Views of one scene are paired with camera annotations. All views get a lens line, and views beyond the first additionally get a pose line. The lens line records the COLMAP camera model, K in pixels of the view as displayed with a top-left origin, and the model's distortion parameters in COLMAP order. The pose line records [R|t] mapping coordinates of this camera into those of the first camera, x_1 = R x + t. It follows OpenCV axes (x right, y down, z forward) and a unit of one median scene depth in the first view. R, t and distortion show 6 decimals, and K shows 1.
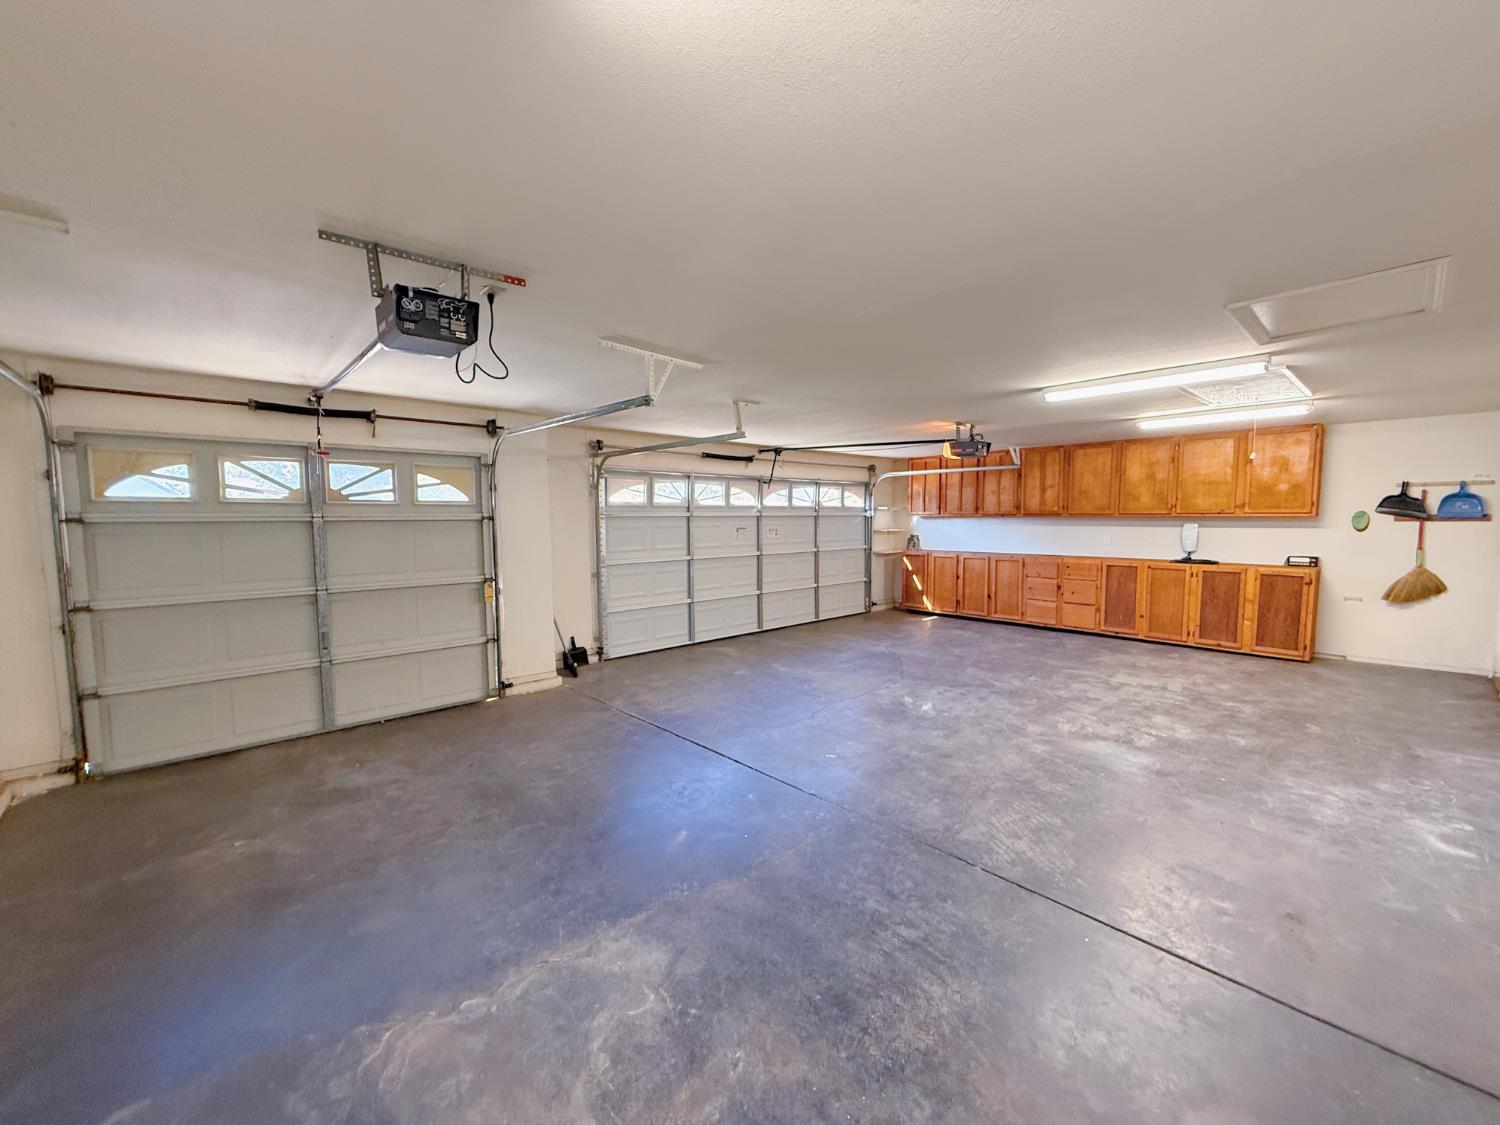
lens RADIAL K [[596.2, 0, 745.3], [0, 596.2, 558.5], [0, 0, 1]] dist [0.000749, -0.001088]
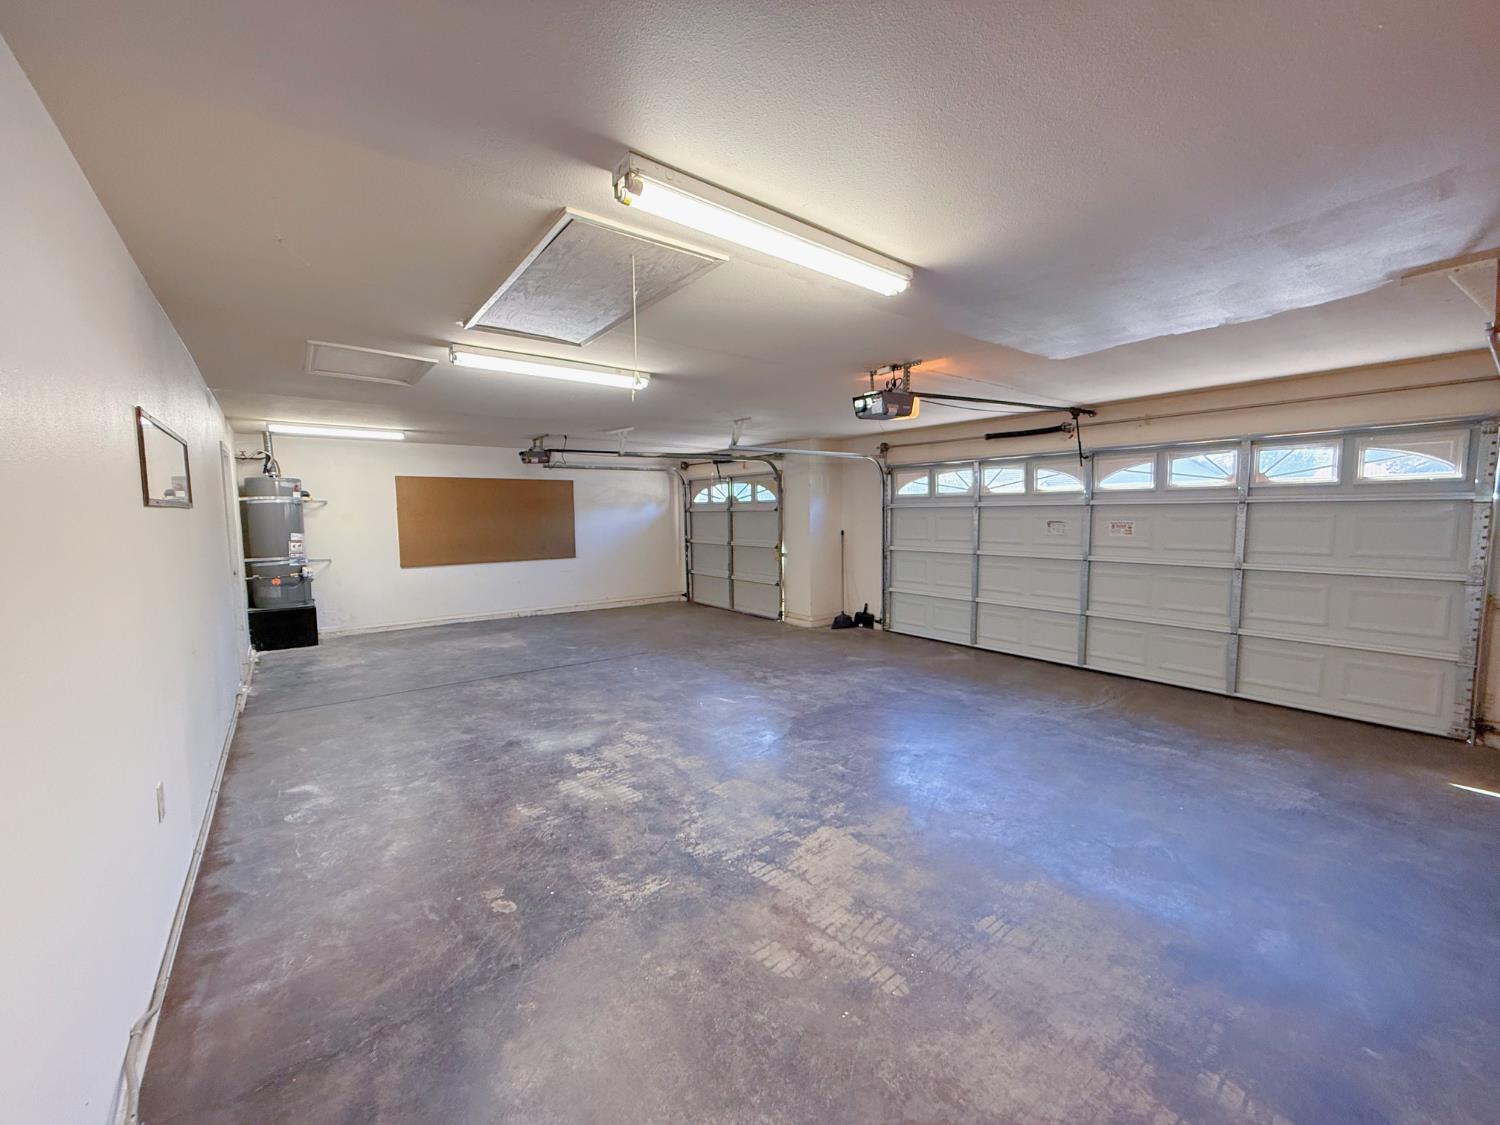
lens RADIAL K [[596.2, 0, 749.7], [0, 596.2, 566.3], [0, 0, 1]] dist [0.000749, -0.001088]
pose [[-0.073678, 0.097306, -0.992524, 1.324348], [-0.060594, 0.992953, 0.101846, -0.082066], [0.995440, 0.067645, -0.067262, 1.136518]]
